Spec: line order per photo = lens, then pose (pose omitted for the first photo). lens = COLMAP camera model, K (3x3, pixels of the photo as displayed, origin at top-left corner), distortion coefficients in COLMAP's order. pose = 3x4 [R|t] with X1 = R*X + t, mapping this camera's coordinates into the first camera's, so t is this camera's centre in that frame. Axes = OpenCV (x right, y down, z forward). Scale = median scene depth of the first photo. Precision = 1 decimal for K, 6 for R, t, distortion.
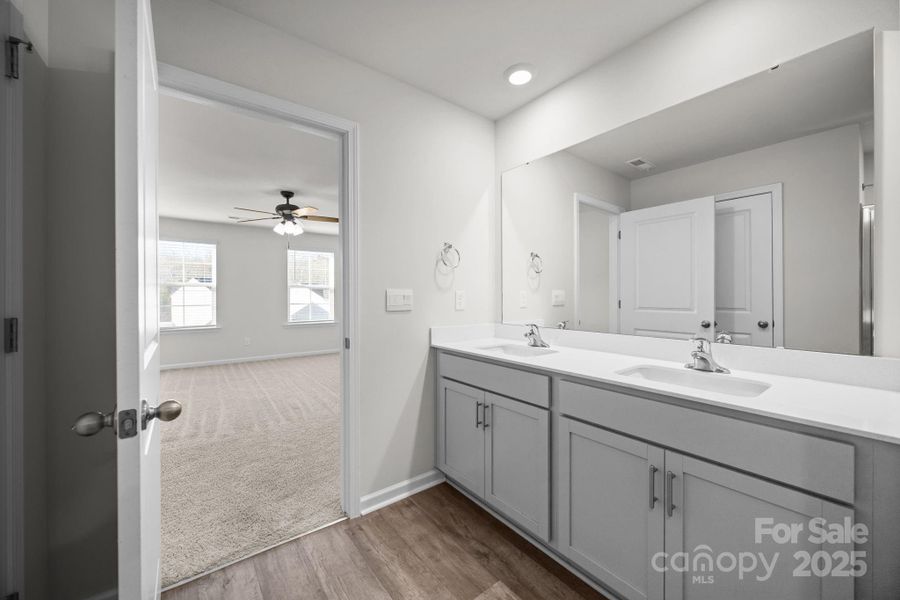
lens RADIAL K [[340.1, 0, 446.9], [0, 340.1, 296.1], [0, 0, 1]] dist [-0.001372, -0.000345]
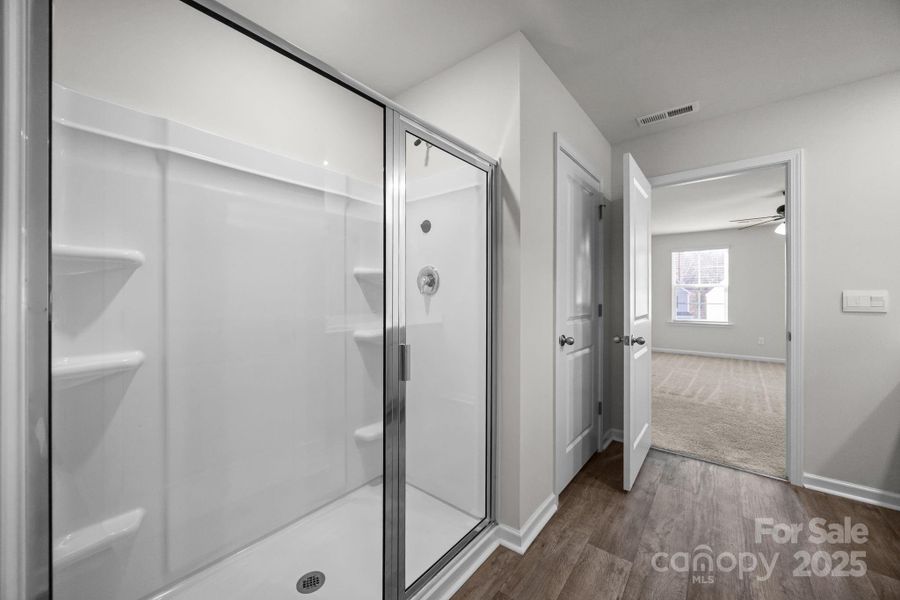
lens RADIAL K [[340.1, 0, 446.9], [0, 340.1, 296.1], [0, 0, 1]] dist [-0.001372, -0.000345]
pose [[0.231434, 0.006104, -0.972831, 0.574598], [-0.001691, 0.999981, 0.005872, -0.008439], [0.972849, 0.000286, 0.231440, -0.439891]]
